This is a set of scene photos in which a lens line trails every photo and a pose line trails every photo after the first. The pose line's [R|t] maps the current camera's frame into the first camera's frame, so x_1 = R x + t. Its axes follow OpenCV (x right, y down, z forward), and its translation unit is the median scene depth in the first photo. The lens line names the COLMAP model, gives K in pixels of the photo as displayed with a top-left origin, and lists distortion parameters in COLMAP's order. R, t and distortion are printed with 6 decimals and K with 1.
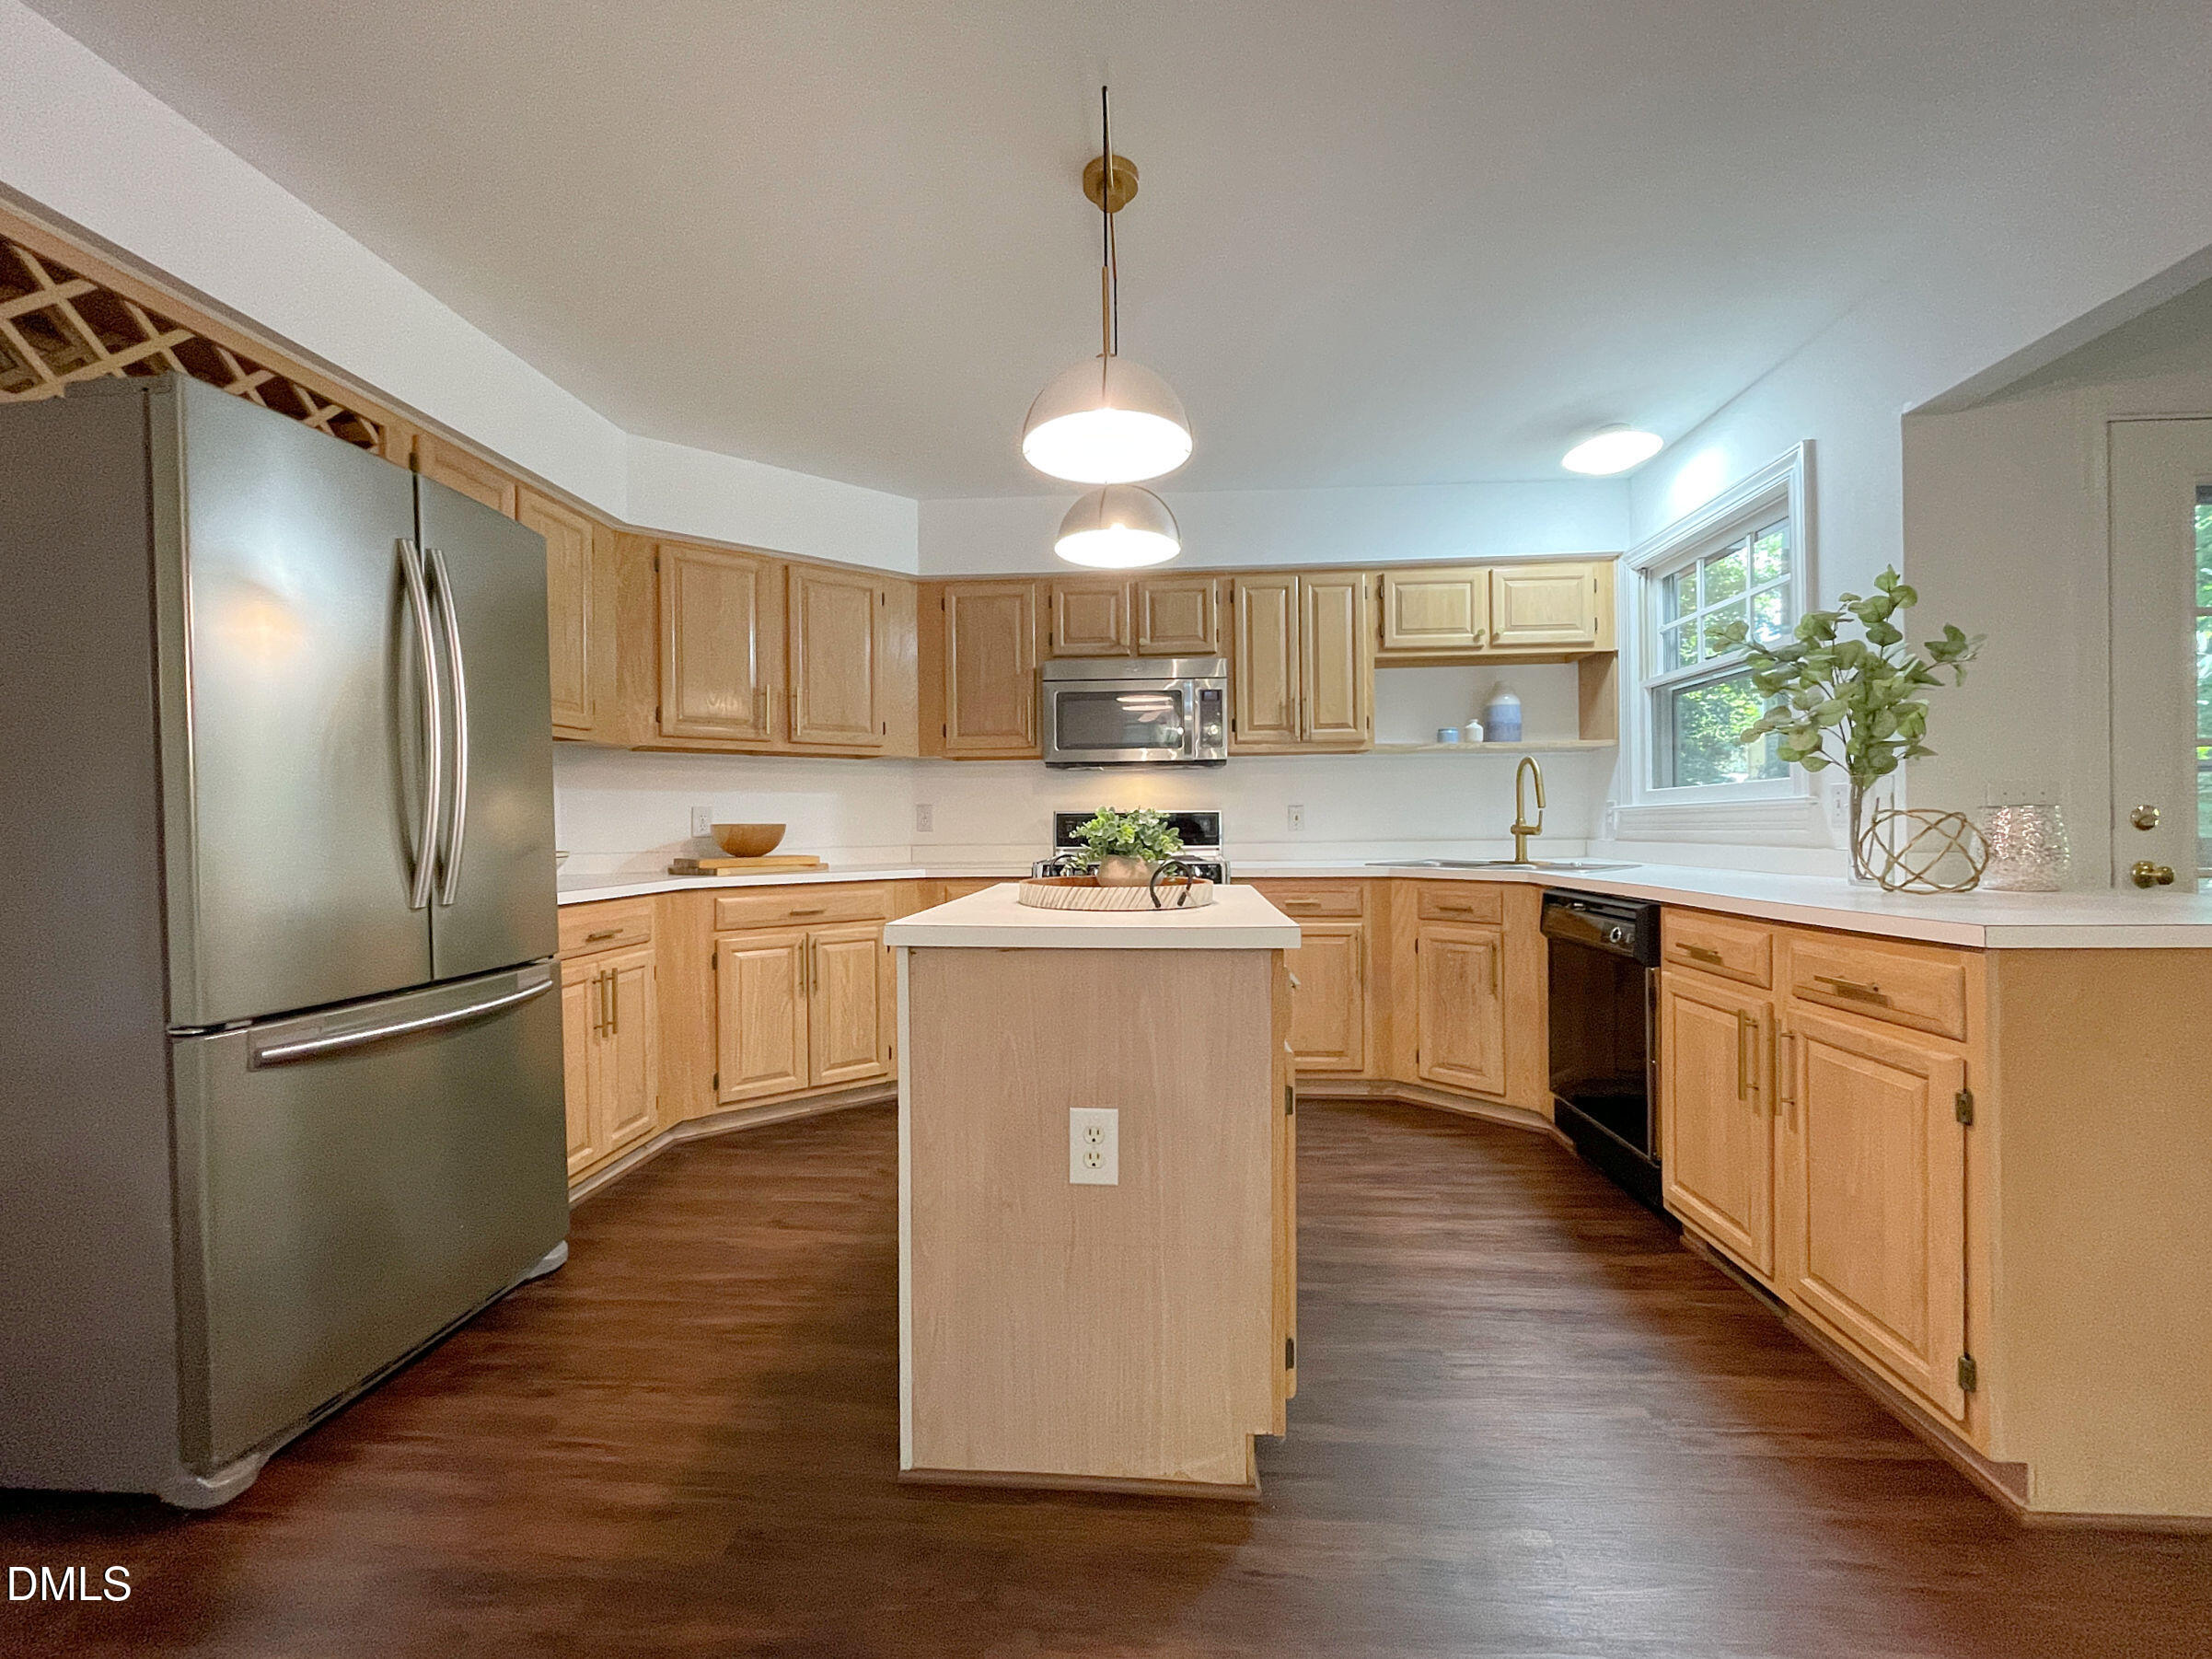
lens RADIAL K [[897.0, 0, 1107.1], [0, 897.0, 830.3], [0, 0, 1]] dist [-0.000278, -0.000298]
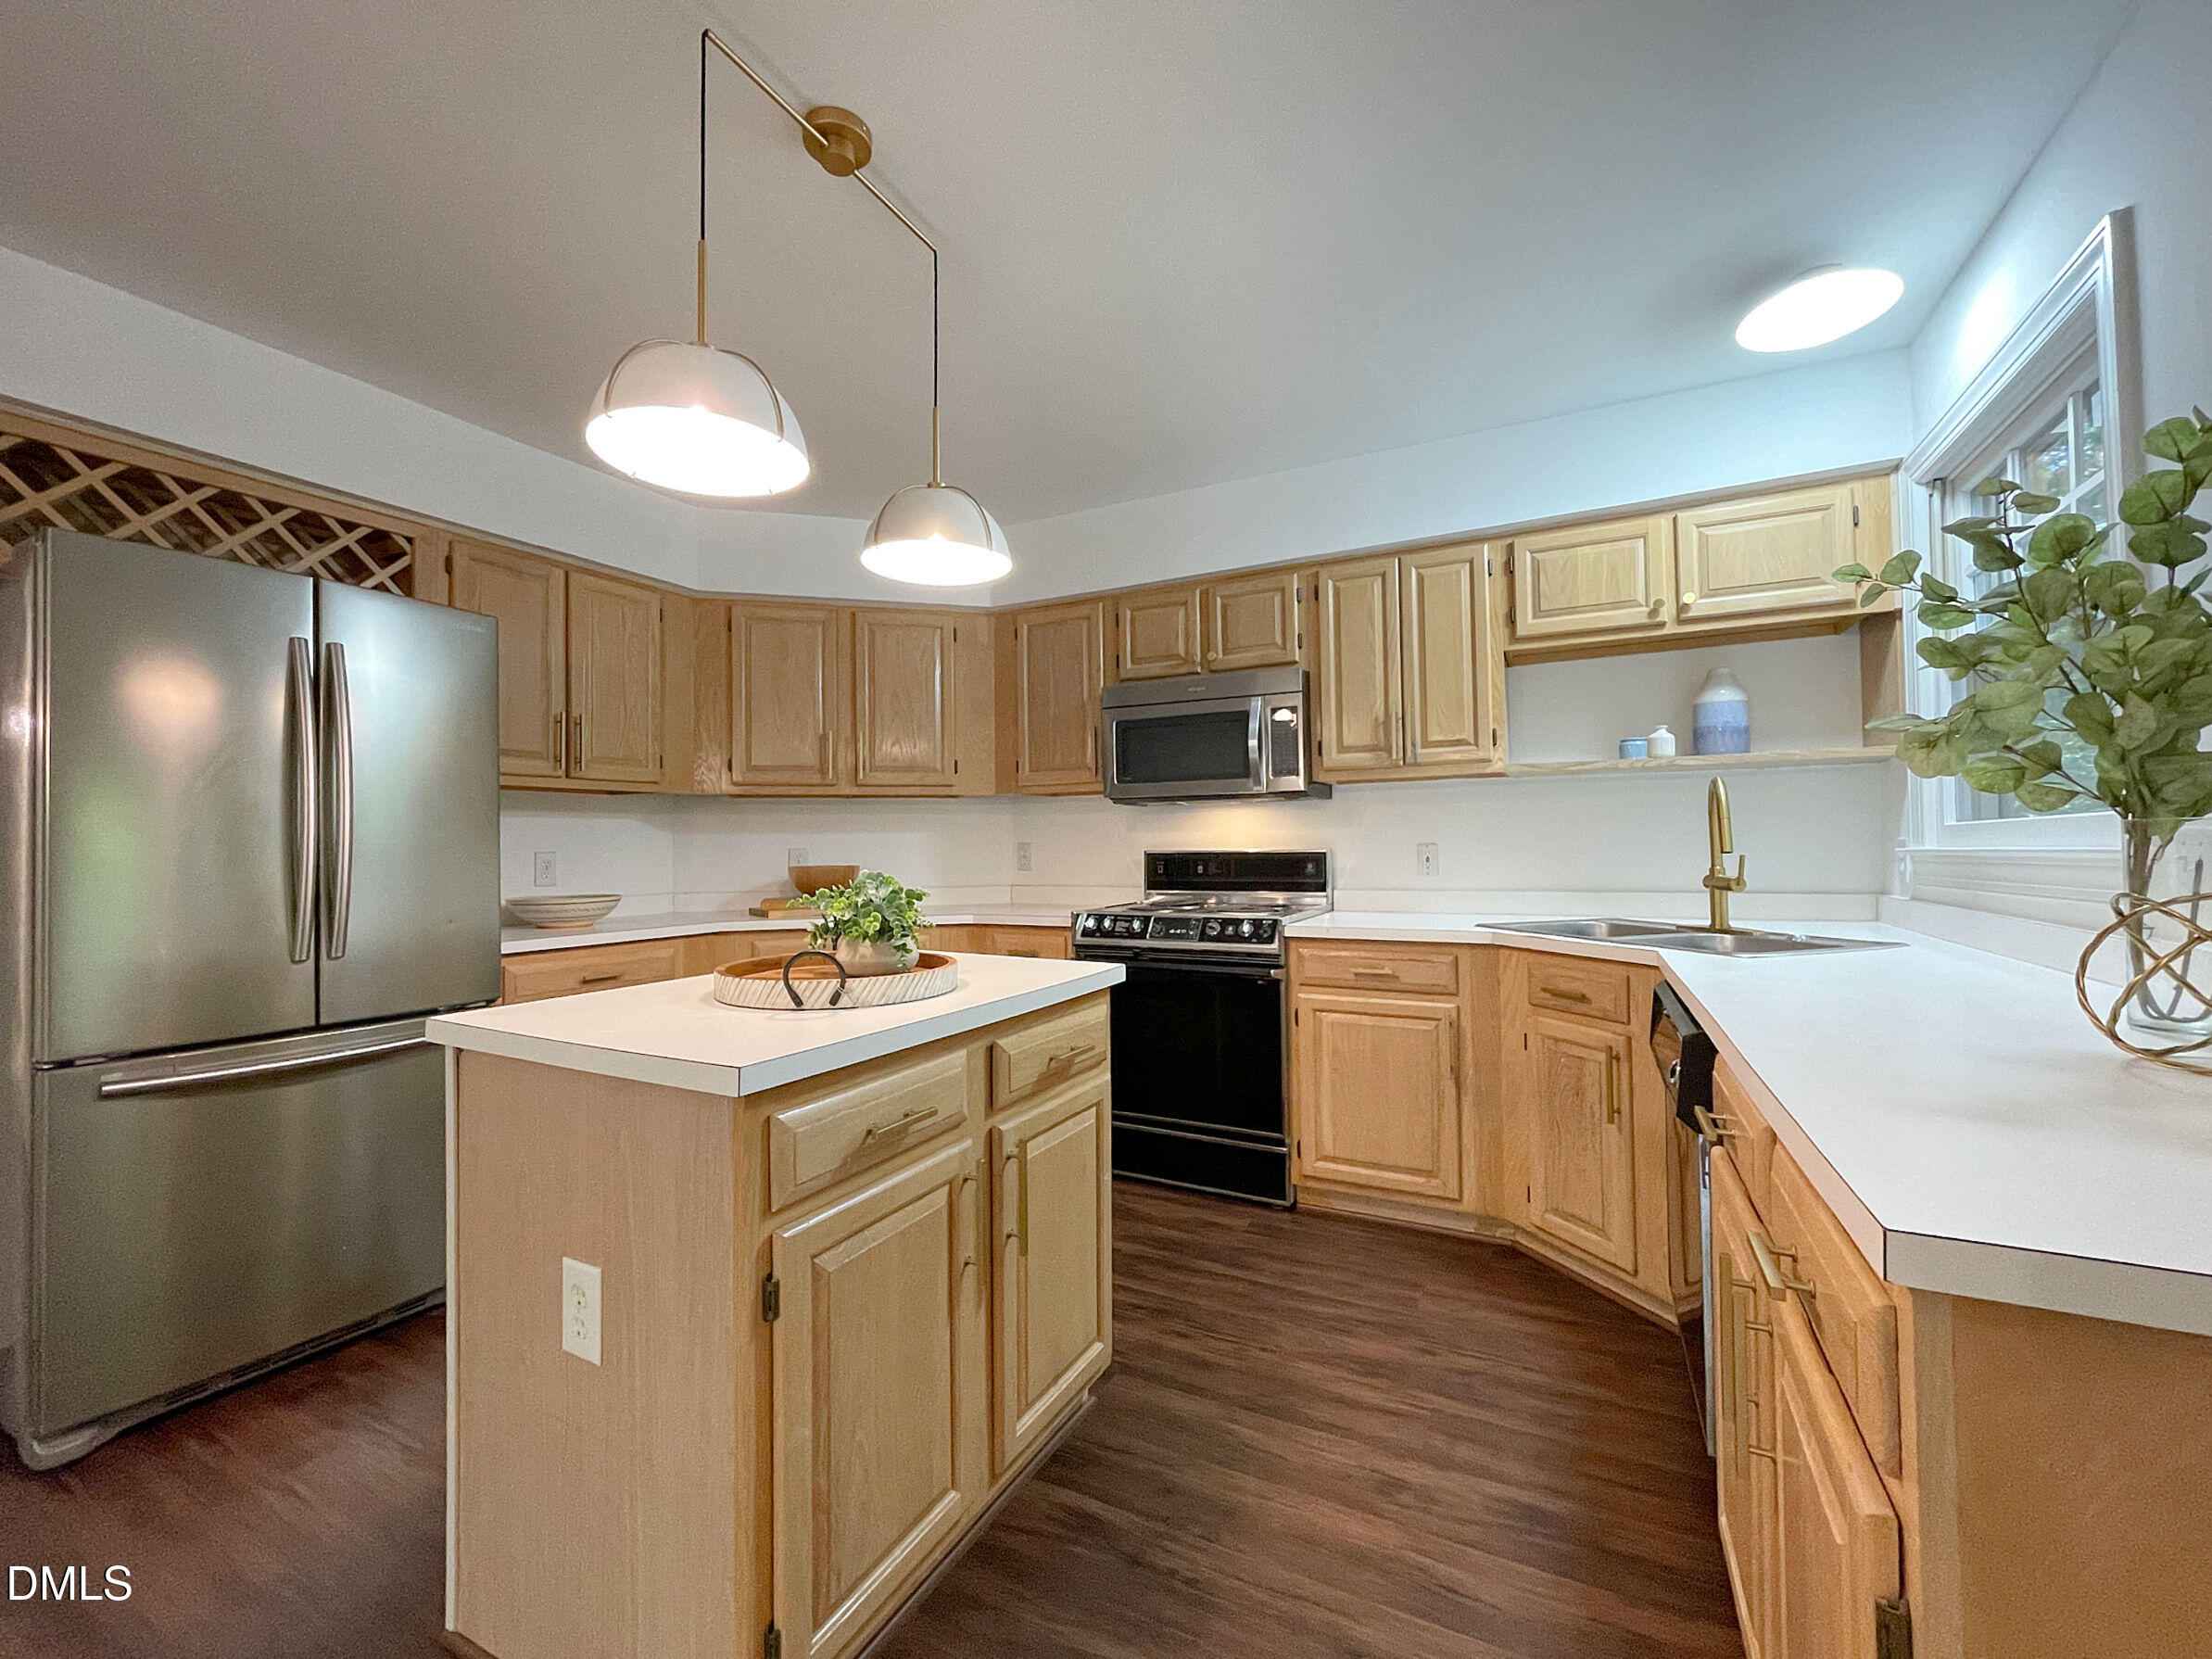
lens RADIAL K [[903.8, 0, 1106.0], [0, 903.8, 829.5], [0, 0, 1]] dist [-0.002726, 0.000300]
pose [[0.918177, -0.008163, -0.396087, 0.314034], [0.000069, 0.999791, -0.020444, -0.028059], [0.396172, 0.018744, 0.917985, 0.178917]]
